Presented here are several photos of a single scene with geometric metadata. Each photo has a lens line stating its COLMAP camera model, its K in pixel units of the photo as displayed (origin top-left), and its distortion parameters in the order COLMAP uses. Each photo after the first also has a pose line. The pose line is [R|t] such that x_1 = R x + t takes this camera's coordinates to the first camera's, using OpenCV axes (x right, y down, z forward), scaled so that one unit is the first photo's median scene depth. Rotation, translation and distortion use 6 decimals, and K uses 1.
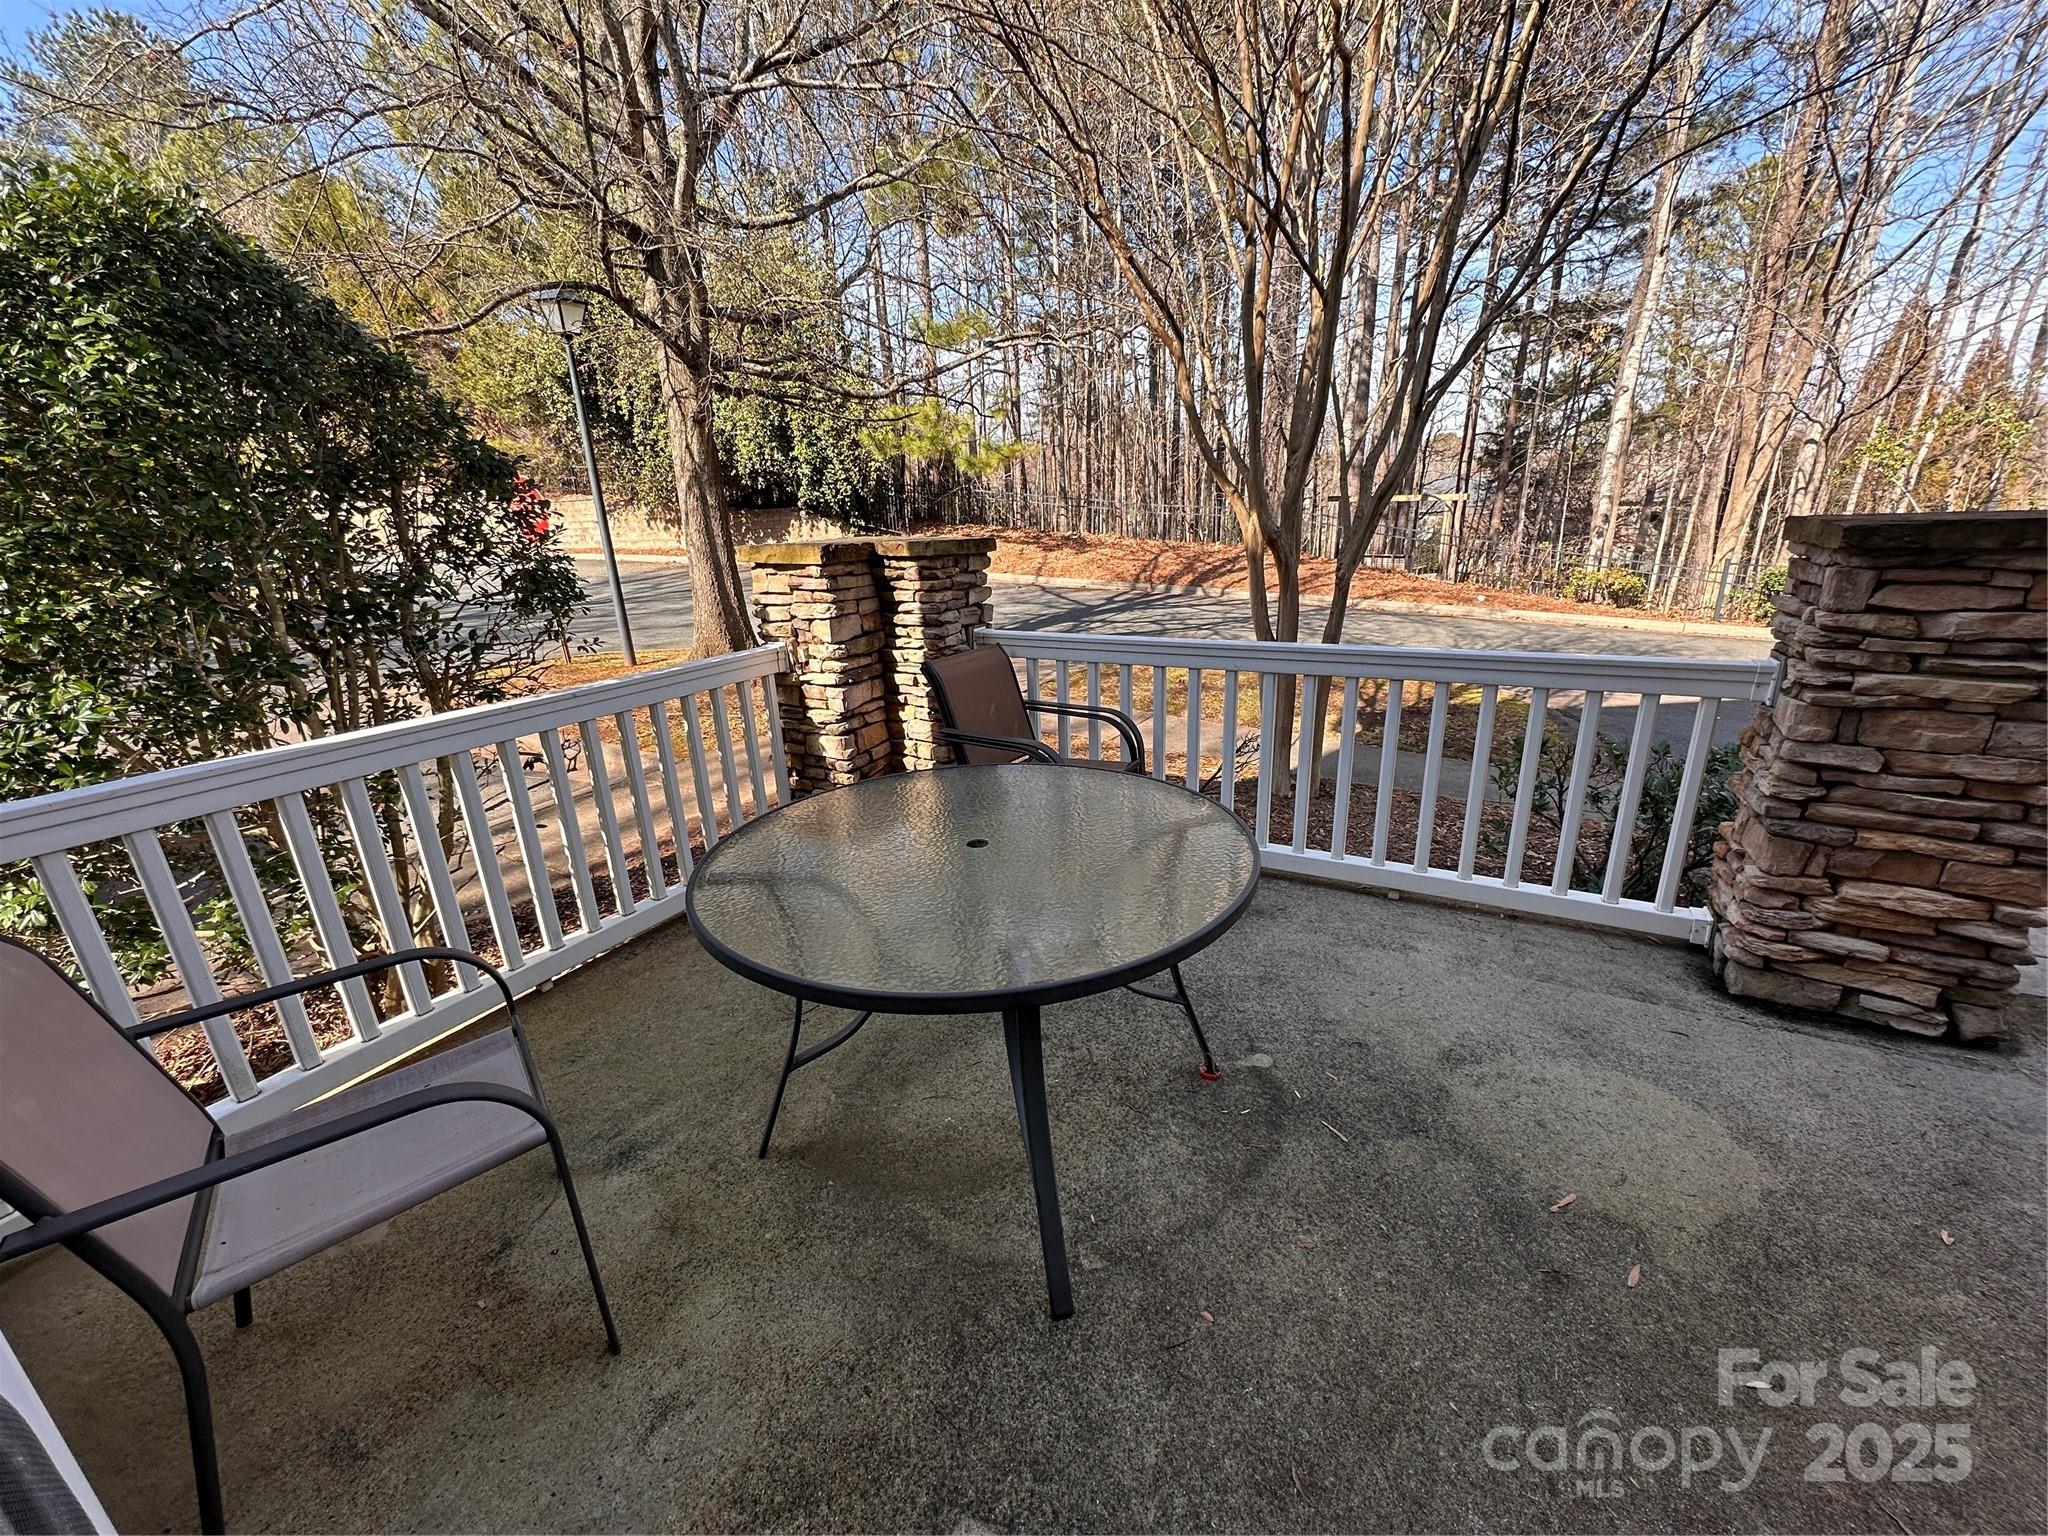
lens RADIAL K [[815.9, 0, 1026.1], [0, 815.9, 768.0], [0, 0, 1]] dist [-0.001634, 0.000443]
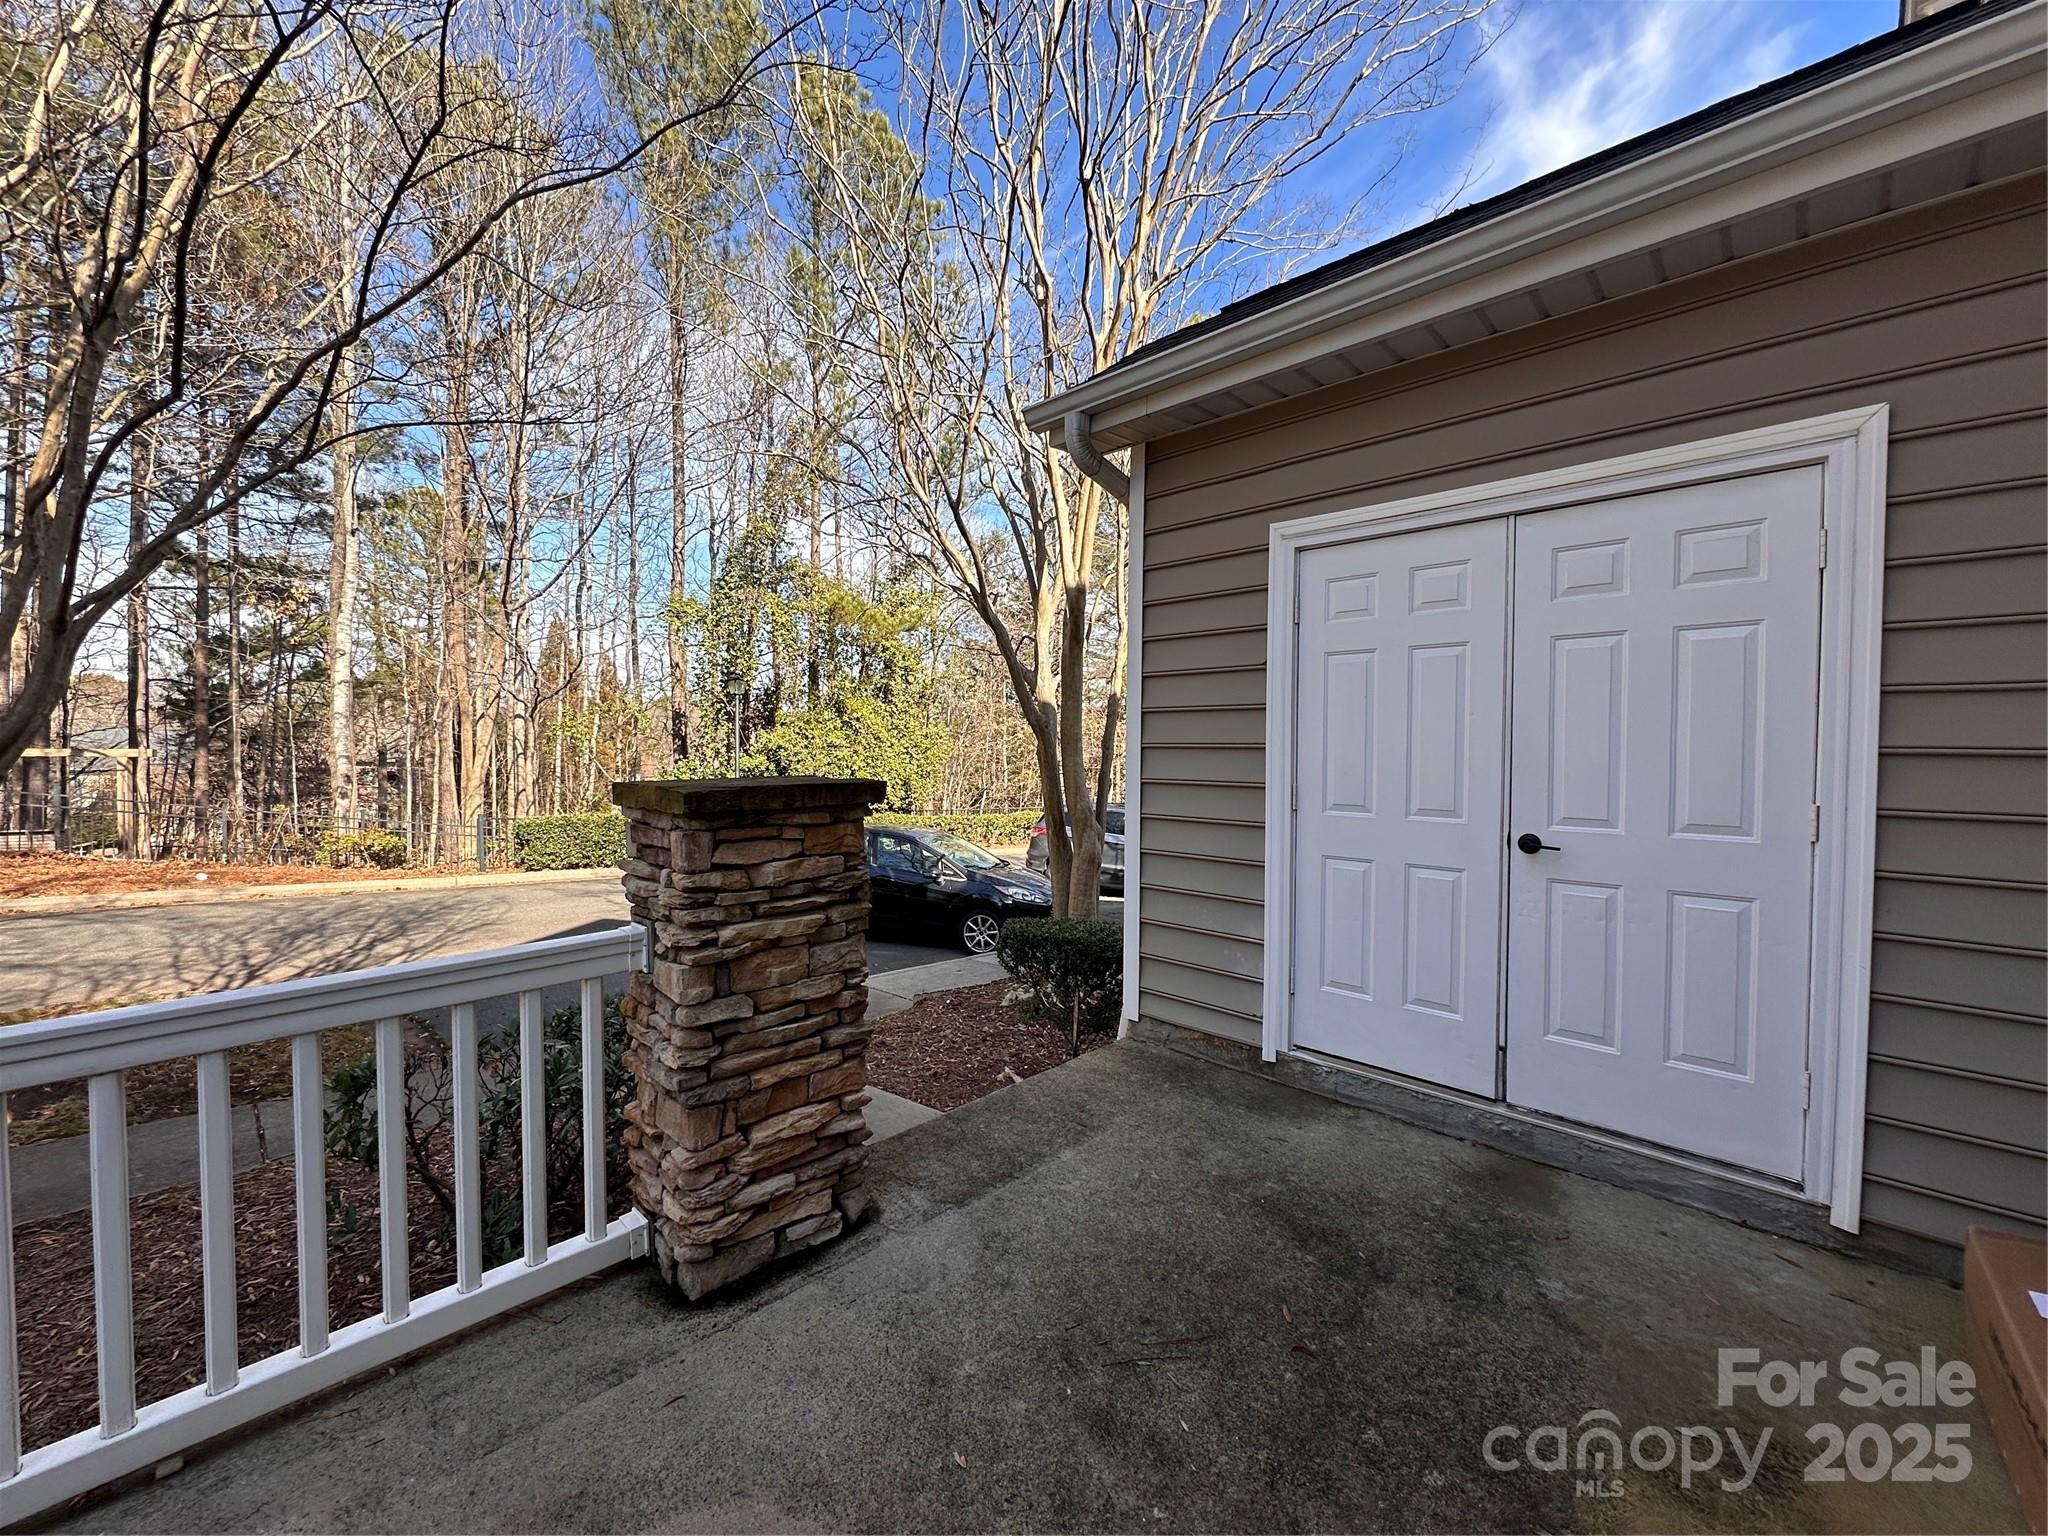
lens RADIAL K [[815.9, 0, 1026.1], [0, 815.9, 768.0], [0, 0, 1]] dist [-0.001634, 0.000443]
pose [[0.269124, 0.009108, 0.963062, 0.042875], [0.284179, 0.954683, -0.088442, -0.036908], [-0.920225, 0.297484, 0.254340, 0.108288]]
